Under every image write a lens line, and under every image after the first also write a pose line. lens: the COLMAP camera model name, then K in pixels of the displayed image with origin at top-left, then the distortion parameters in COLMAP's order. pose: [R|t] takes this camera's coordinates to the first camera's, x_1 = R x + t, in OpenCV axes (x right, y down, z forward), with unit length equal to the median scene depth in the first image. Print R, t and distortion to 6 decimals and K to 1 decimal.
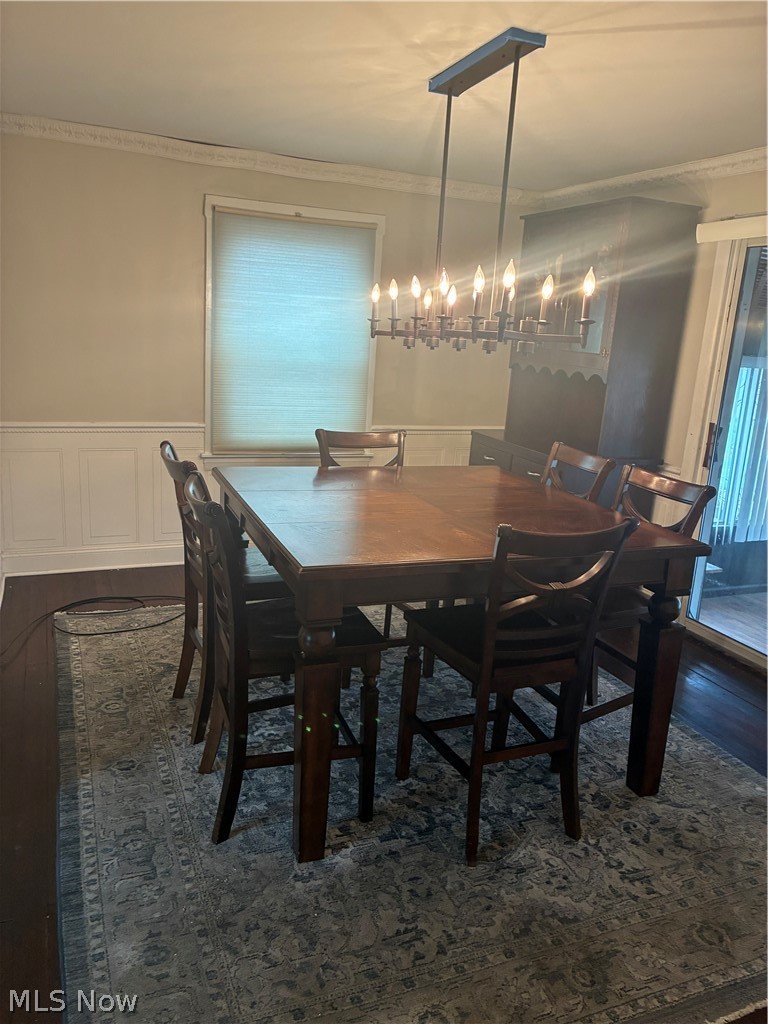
lens RADIAL K [[771.5, 0, 379.2], [0, 771.5, 509.2], [0, 0, 1]] dist [0.043455, -0.045066]
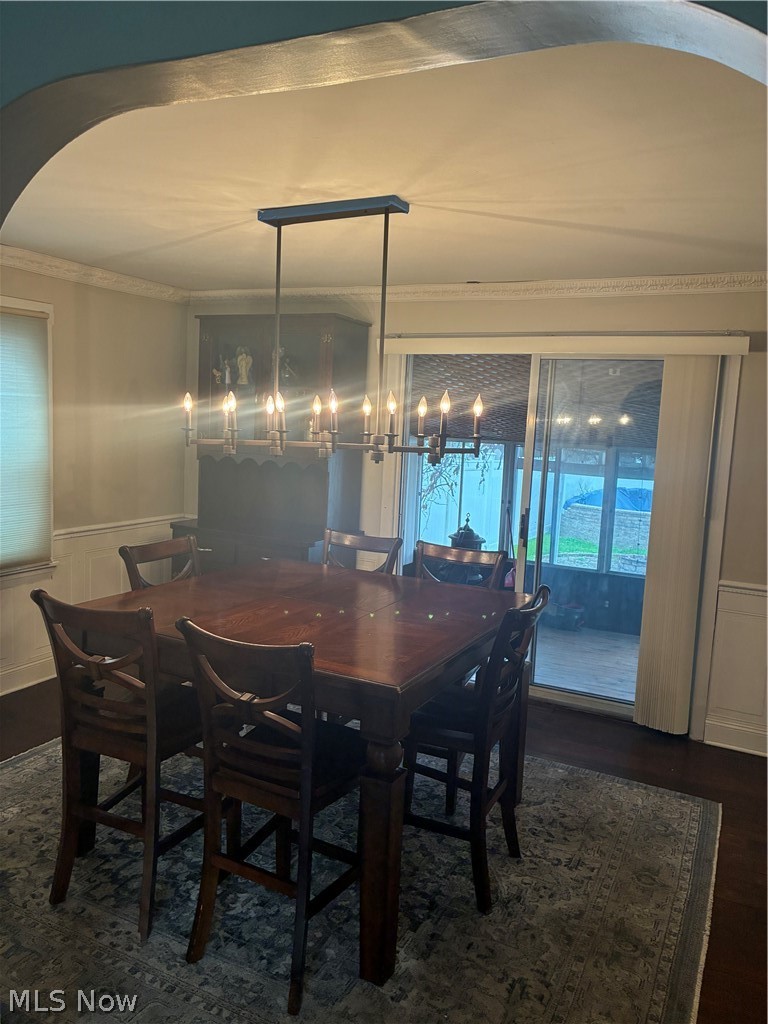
lens RADIAL K [[771.5, 0, 375.1], [0, 771.5, 515.4], [0, 0, 1]] dist [0.043455, -0.045066]
pose [[0.753583, -0.113382, 0.647501, -0.658142], [0.157196, 0.987517, -0.010029, -0.127222], [-0.638280, 0.109342, 0.761999, 0.169368]]
